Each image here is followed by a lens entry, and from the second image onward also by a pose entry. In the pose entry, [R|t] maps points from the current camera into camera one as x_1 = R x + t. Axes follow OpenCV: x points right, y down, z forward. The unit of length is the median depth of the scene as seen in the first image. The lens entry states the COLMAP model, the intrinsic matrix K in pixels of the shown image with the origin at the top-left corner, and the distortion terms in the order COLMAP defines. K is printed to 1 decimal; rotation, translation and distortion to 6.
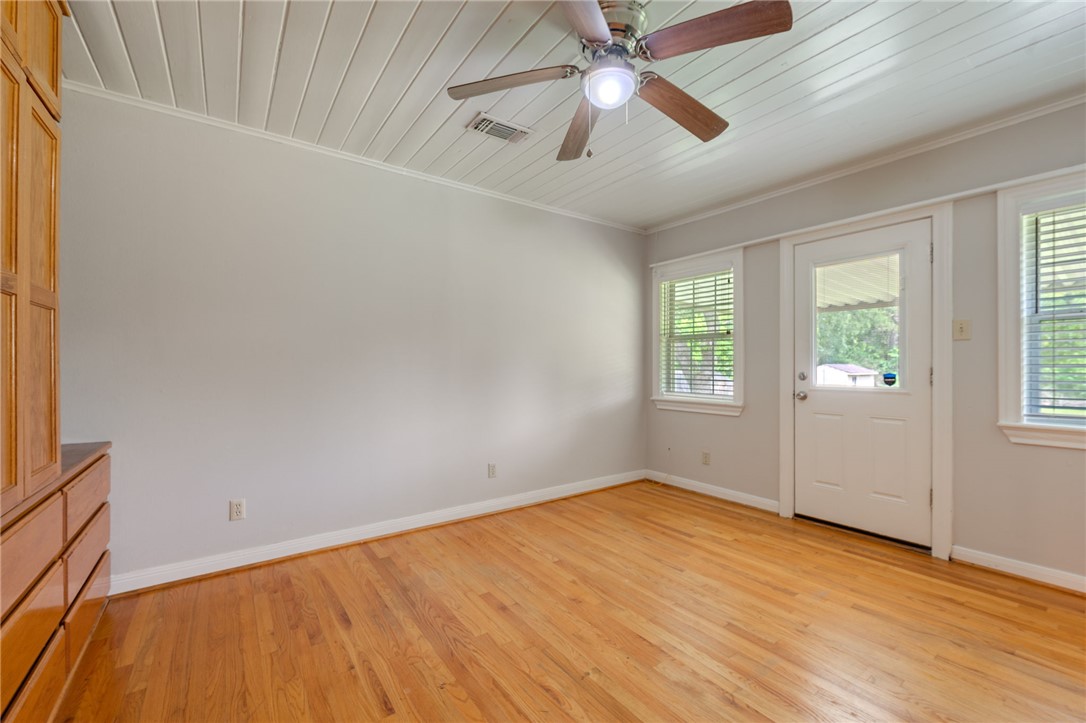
lens RADIAL K [[430.6, 0, 543.6], [0, 430.6, 359.2], [0, 0, 1]] dist [-0.000837, -0.000083]
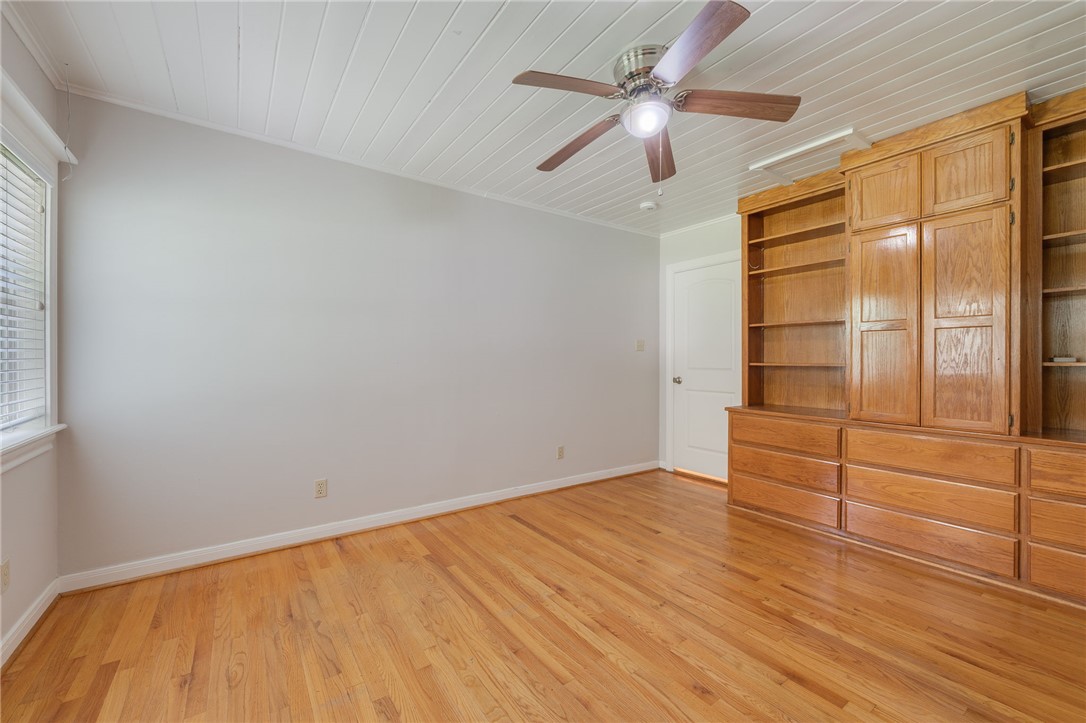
lens RADIAL K [[430.6, 0, 543.6], [0, 430.6, 359.2], [0, 0, 1]] dist [-0.000837, -0.000083]
pose [[-0.999999, -0.000497, 0.001586, 0.392288], [-0.000513, 0.999946, -0.010345, 0.021528], [-0.001581, -0.010346, -0.999945, 1.998085]]
